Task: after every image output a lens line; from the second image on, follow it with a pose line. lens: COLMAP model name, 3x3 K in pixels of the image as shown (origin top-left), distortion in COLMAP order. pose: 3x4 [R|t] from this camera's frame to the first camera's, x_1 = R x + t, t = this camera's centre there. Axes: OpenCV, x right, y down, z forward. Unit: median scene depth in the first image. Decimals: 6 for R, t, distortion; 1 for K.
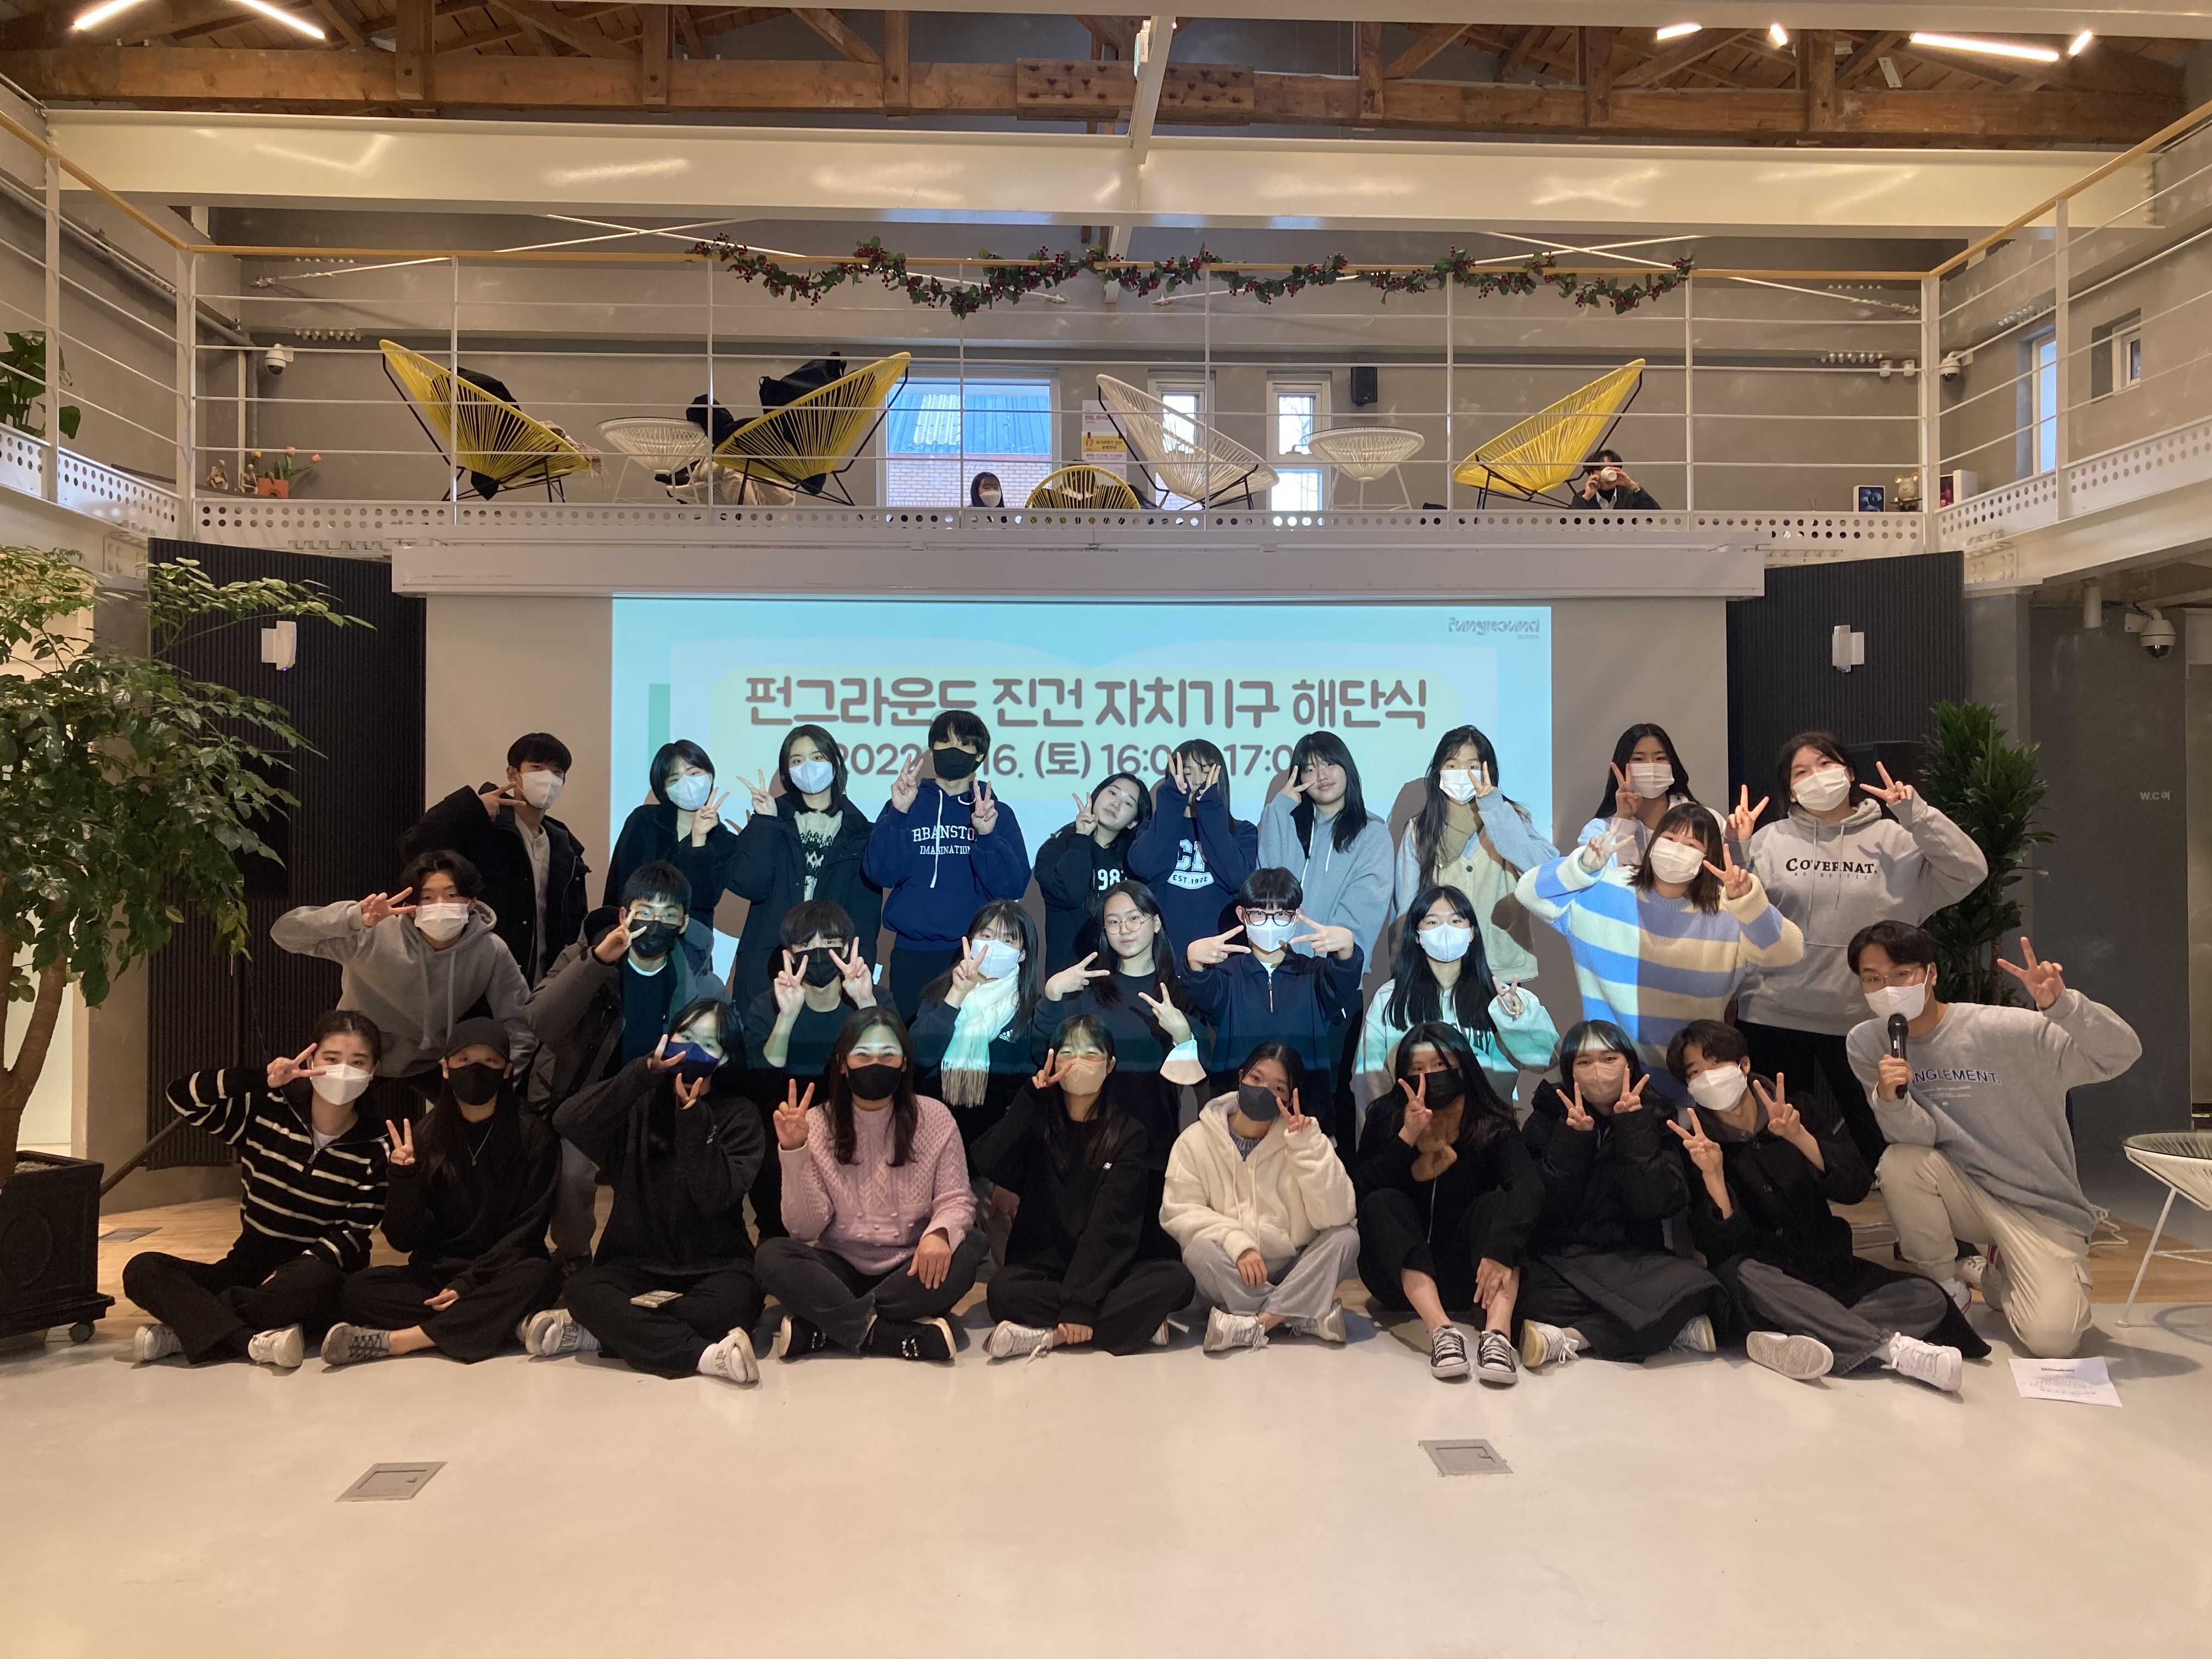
lens RADIAL K [[1801.8, 0, 1120.3], [0, 1801.8, 804.3], [0, 0, 1]] dist [0.008604, 0.008226]
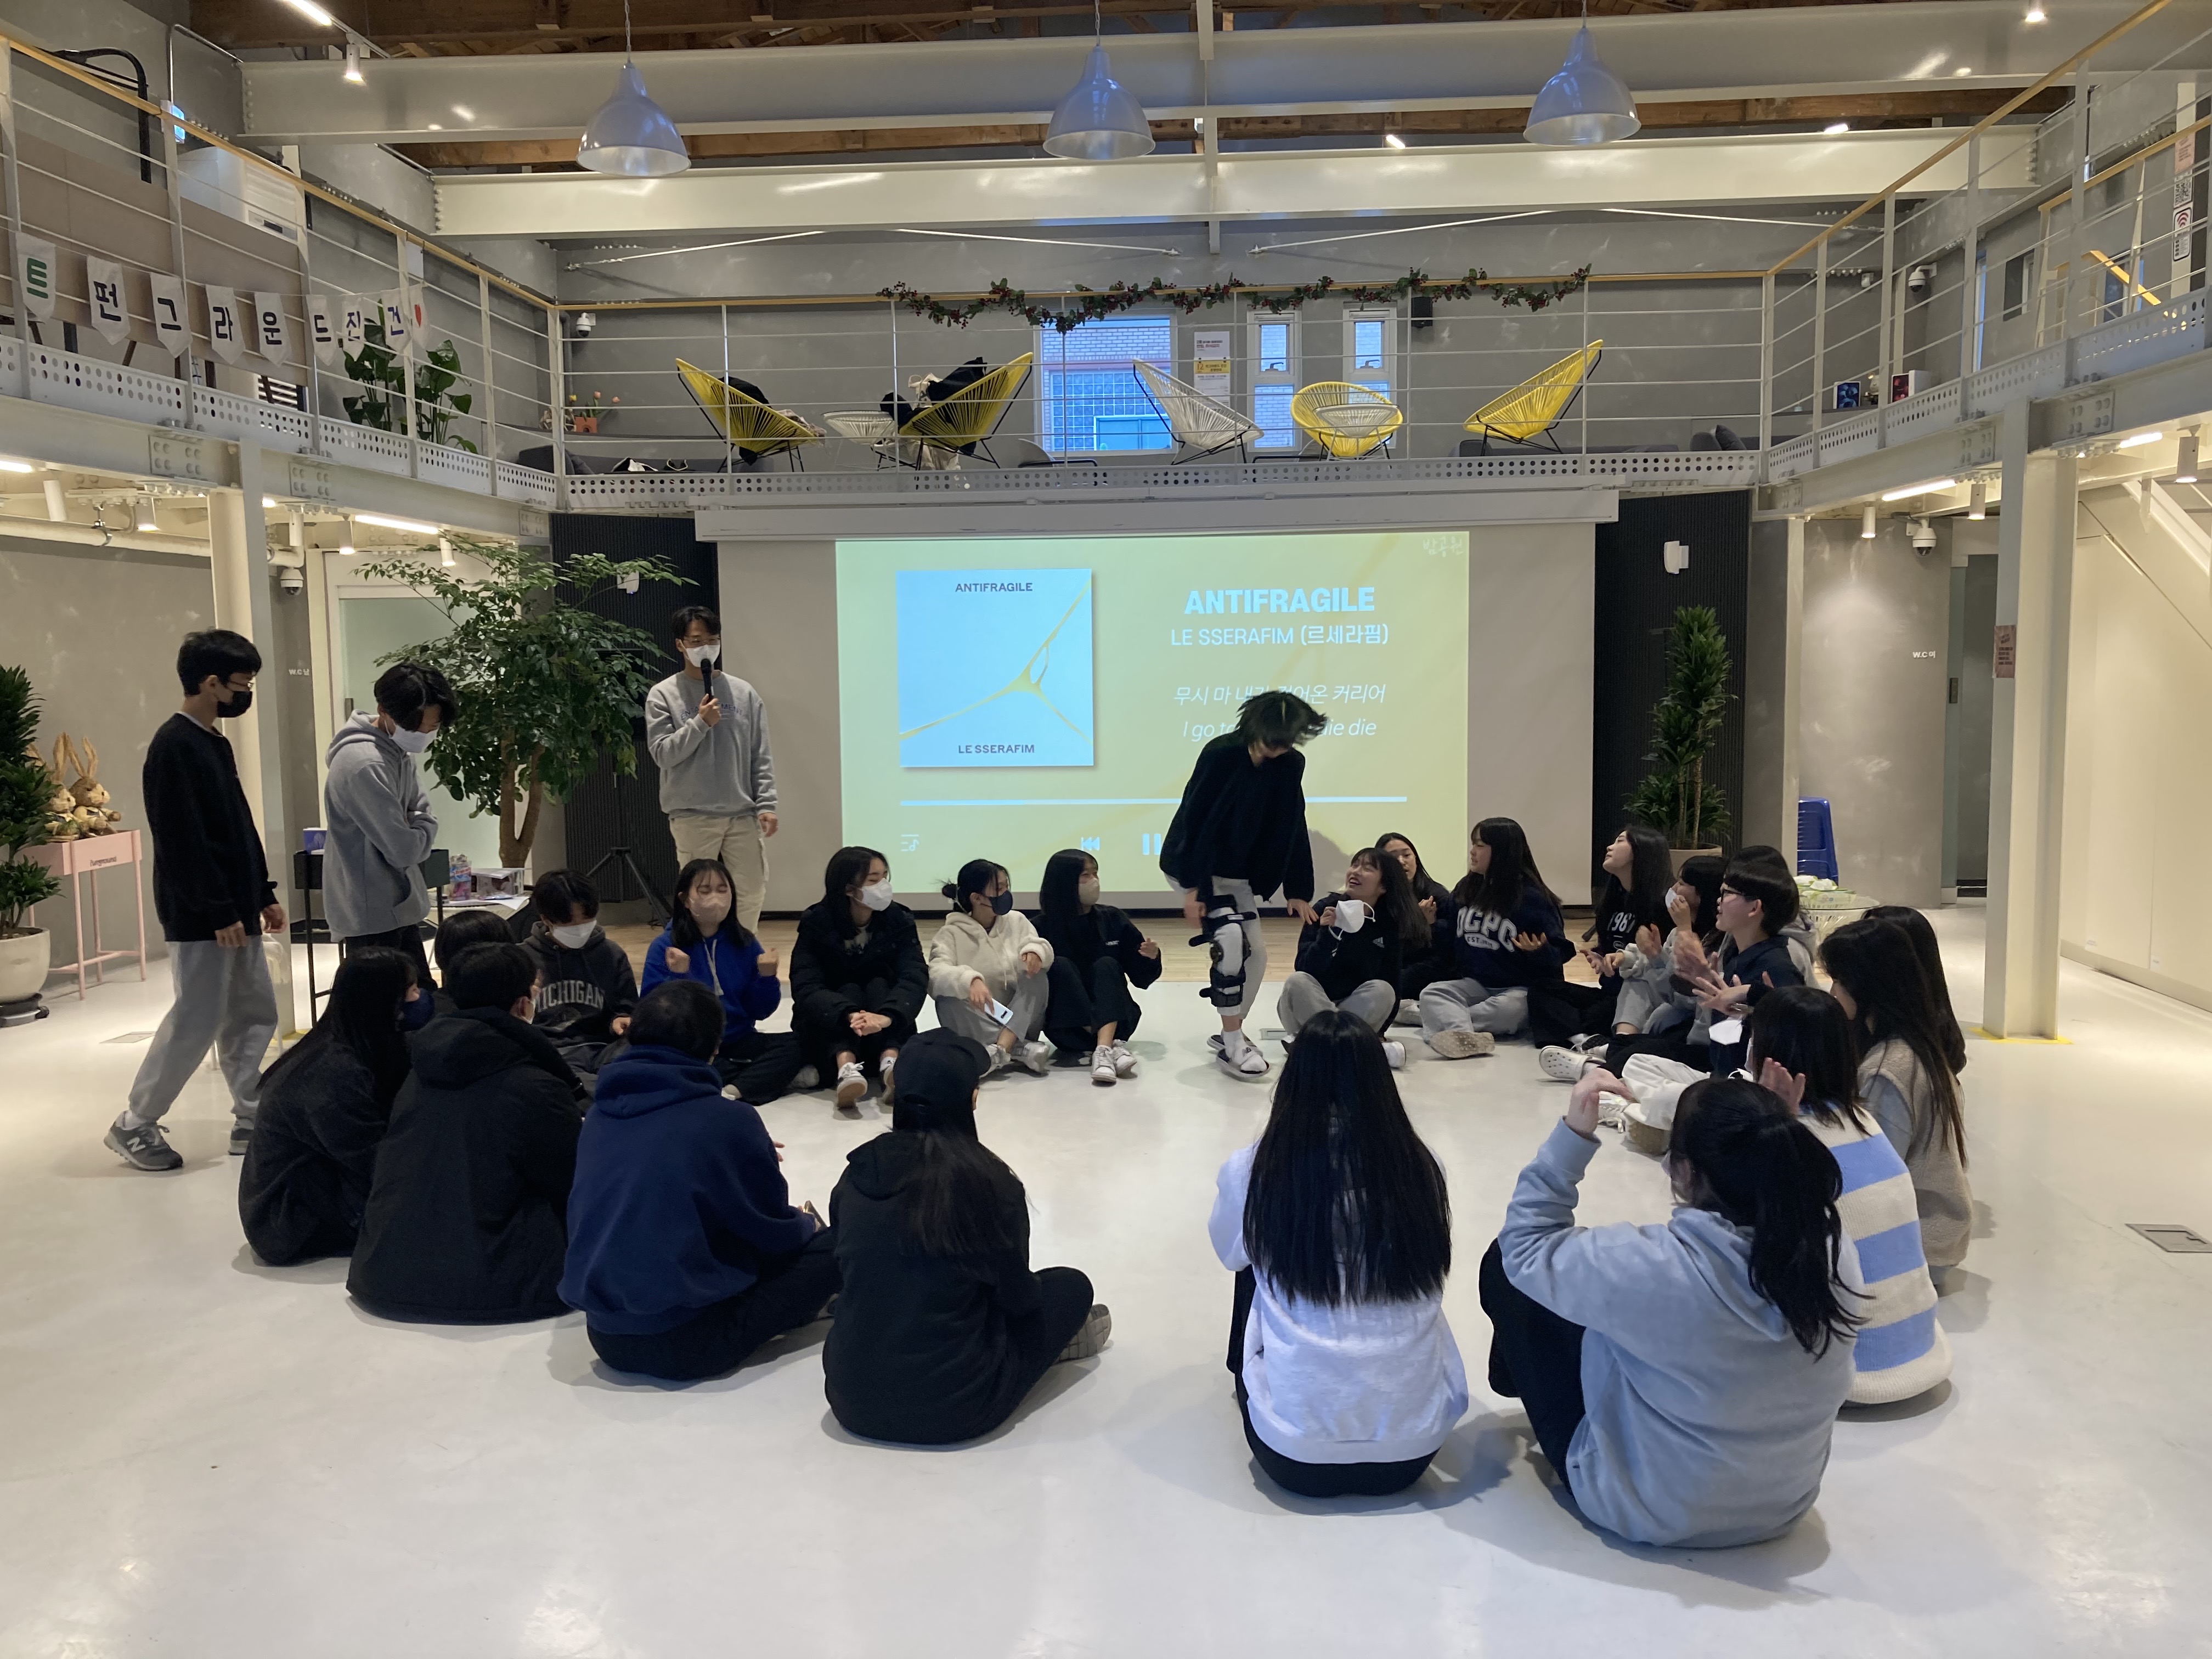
lens RADIAL K [[1804.6, 0, 1136.9], [0, 1804.6, 827.4], [0, 0, 1]] dist [-0.012436, 0.045080]
pose [[0.993163, -0.000181, -0.116739, 0.133357], [0.013693, 0.993277, 0.114952, -0.040556], [0.115933, -0.115764, 0.986488, -0.446054]]
